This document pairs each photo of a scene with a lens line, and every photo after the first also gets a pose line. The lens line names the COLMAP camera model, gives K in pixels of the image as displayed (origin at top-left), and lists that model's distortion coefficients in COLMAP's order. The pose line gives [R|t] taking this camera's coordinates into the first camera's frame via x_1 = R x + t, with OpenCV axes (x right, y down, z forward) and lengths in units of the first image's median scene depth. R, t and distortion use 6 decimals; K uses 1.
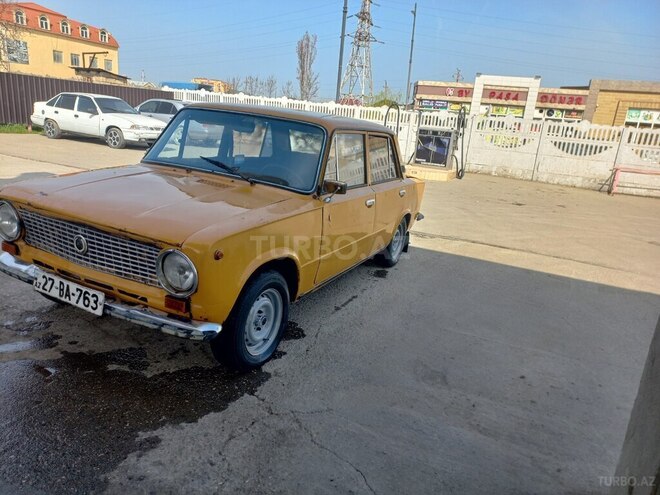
lens RADIAL K [[474.2, 0, 331.6], [0, 474.2, 251.0], [0, 0, 1]] dist [0.052194, -0.036772]
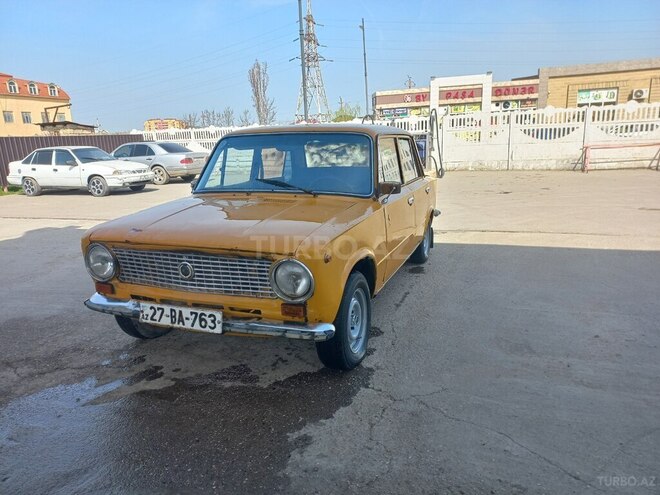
lens RADIAL K [[474.2, 0, 329.7], [0, 474.2, 253.4], [0, 0, 1]] dist [0.052194, -0.036772]
pose [[0.987516, -0.149624, 0.049237, -0.113077], [0.151200, 0.988048, -0.029993, 0.012041], [-0.044161, 0.037063, 0.998337, -0.025370]]
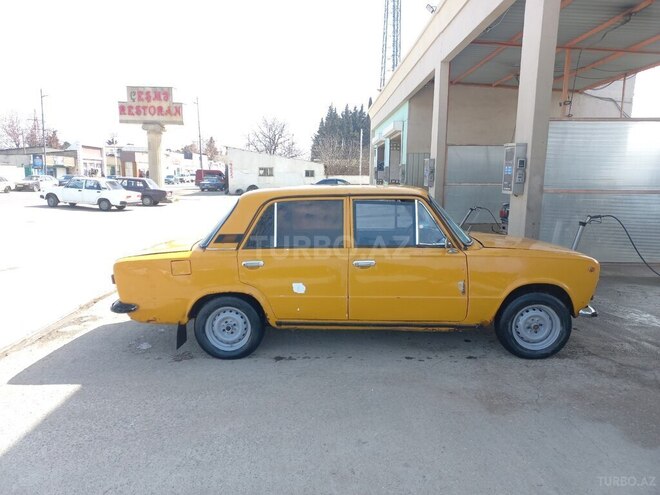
lens RADIAL K [[469.8, 0, 328.2], [0, 469.8, 246.8], [0, 0, 1]] dist [0.048476, -0.018593]
pose [[-0.418188, -0.226517, 0.879664, -0.786688], [0.206363, 0.919396, 0.334852, -0.396385], [-0.884609, 0.321561, -0.337735, 1.067420]]
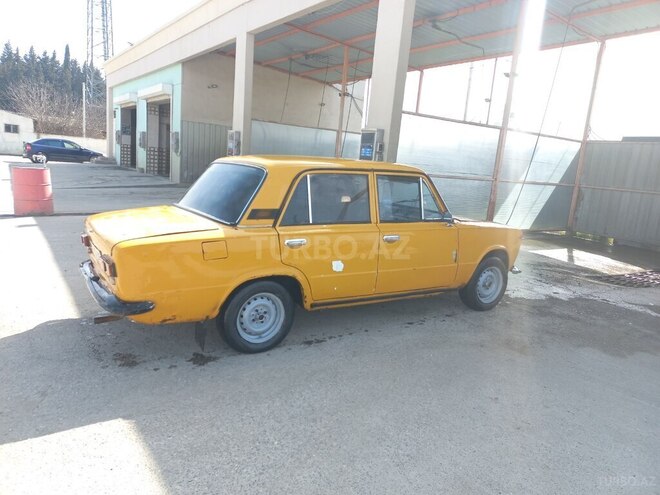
lens RADIAL K [[469.8, 0, 330.2], [0, 469.8, 242.9], [0, 0, 1]] dist [0.048476, -0.018593]
pose [[-0.844491, -0.244487, 0.476509, -0.472356], [-0.011520, 0.897810, 0.440232, -0.436990], [-0.535446, 0.366282, -0.761009, 1.386343]]
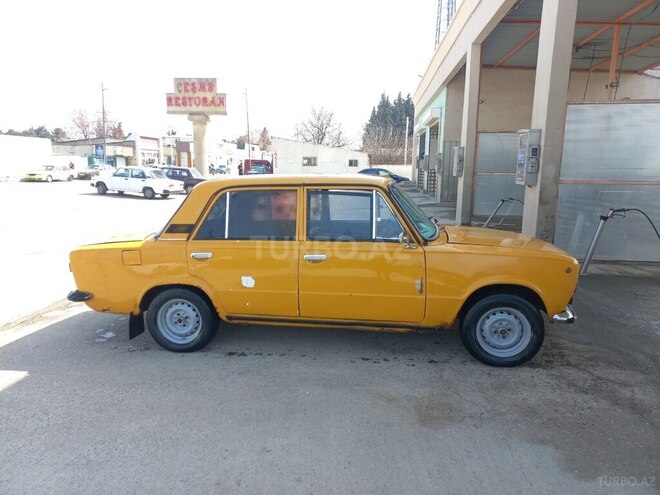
lens RADIAL K [[469.8, 0, 327.0], [0, 469.8, 245.5], [0, 0, 1]] dist [0.048476, -0.018593]
pose [[-0.312698, -0.250394, 0.916255, -0.803926], [0.226306, 0.917210, 0.327888, -0.357097], [-0.922499, 0.309884, -0.230145, 0.925325]]
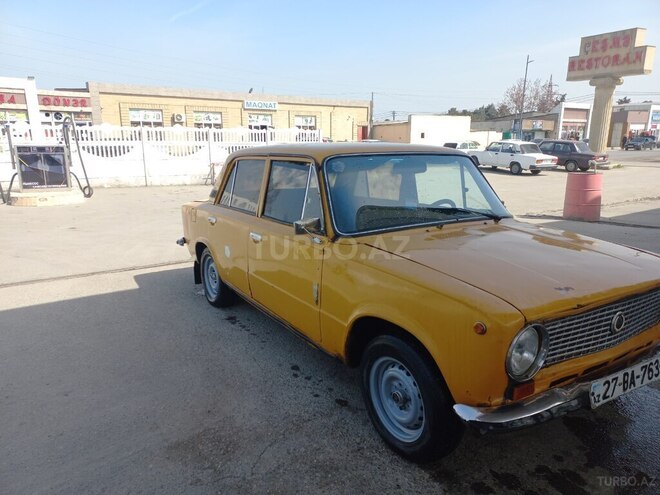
lens RADIAL K [[469.8, 0, 324.8], [0, 469.8, 247.8], [0, 0, 1]] dist [0.048476, -0.018593]
pose [[0.516898, -0.280430, 0.808811, -0.639199], [0.280802, 0.948088, 0.149264, -0.183684], [-0.808682, 0.149962, 0.568810, 0.402984]]
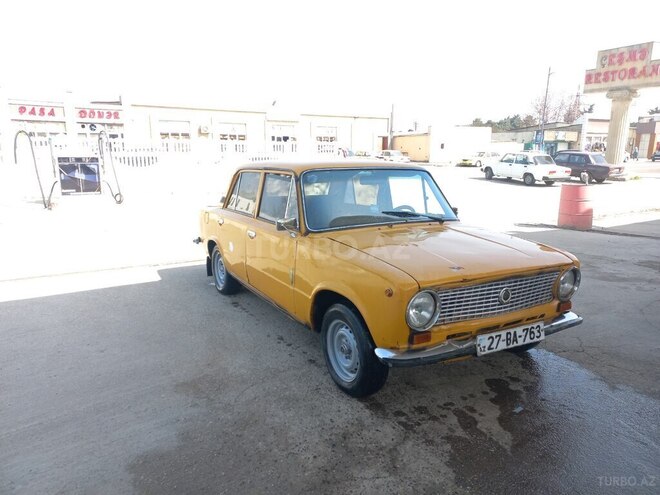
lens RADIAL K [[469.8, 0, 324.1], [0, 469.8, 246.6], [0, 0, 1]] dist [0.048476, -0.018593]
pose [[0.560394, -0.255067, 0.787971, -0.724465], [0.273693, 0.954980, 0.114481, -0.167451], [-0.781697, 0.151508, 0.604975, 0.276422]]
